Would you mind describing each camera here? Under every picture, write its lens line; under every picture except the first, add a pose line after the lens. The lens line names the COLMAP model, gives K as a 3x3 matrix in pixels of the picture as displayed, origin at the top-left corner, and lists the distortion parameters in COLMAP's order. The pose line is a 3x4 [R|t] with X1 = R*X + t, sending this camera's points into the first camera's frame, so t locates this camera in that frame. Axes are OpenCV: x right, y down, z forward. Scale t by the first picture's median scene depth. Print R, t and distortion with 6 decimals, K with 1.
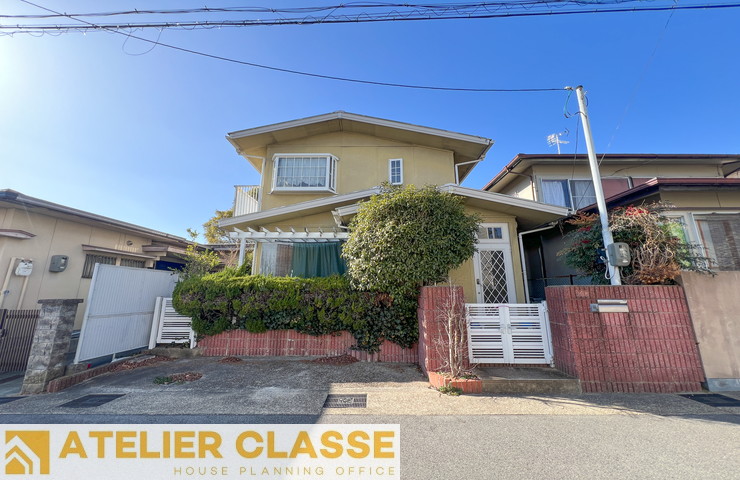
lens RADIAL K [[295.2, 0, 367.5], [0, 295.2, 219.7], [0, 0, 1]] dist [-0.002375, 0.000510]
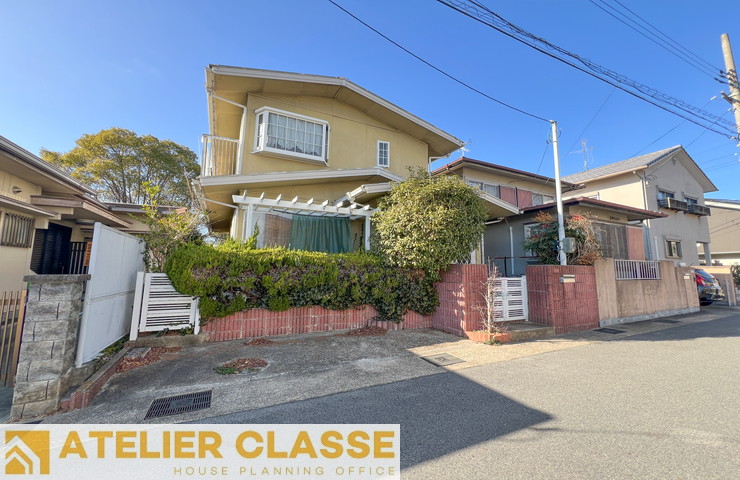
lens RADIAL K [[295.2, 0, 368.4], [0, 295.2, 228.6], [0, 0, 1]] dist [-0.002375, 0.000510]
pose [[0.886691, 0.070216, 0.456999, -0.733103], [-0.119507, 0.989619, 0.079823, 0.034209], [-0.446651, -0.125393, 0.885878, 0.130601]]
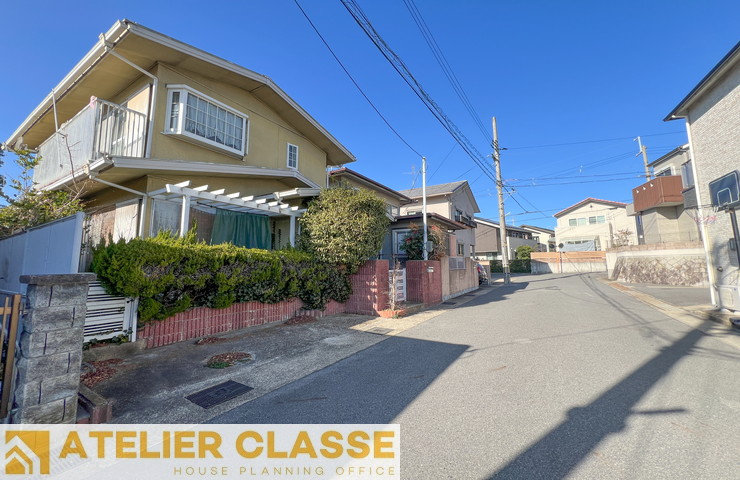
lens RADIAL K [[295.2, 0, 367.9], [0, 295.2, 231.0], [0, 0, 1]] dist [-0.002375, 0.000510]
pose [[0.513047, 0.095902, 0.852986, -1.210782], [-0.200104, 0.979721, 0.010206, 0.072143], [-0.834710, -0.175922, 0.521834, 0.262367]]
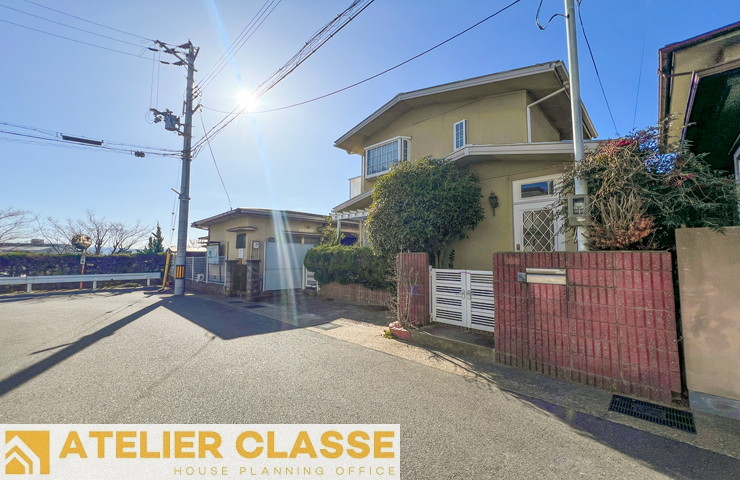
lens RADIAL K [[295.2, 0, 366.8], [0, 295.2, 231.4], [0, 0, 1]] dist [-0.002375, 0.000510]
pose [[0.722440, -0.054355, -0.689293, 0.947718], [0.157822, 0.983552, 0.087852, 0.018937], [0.673181, -0.172254, 0.719136, 0.092402]]
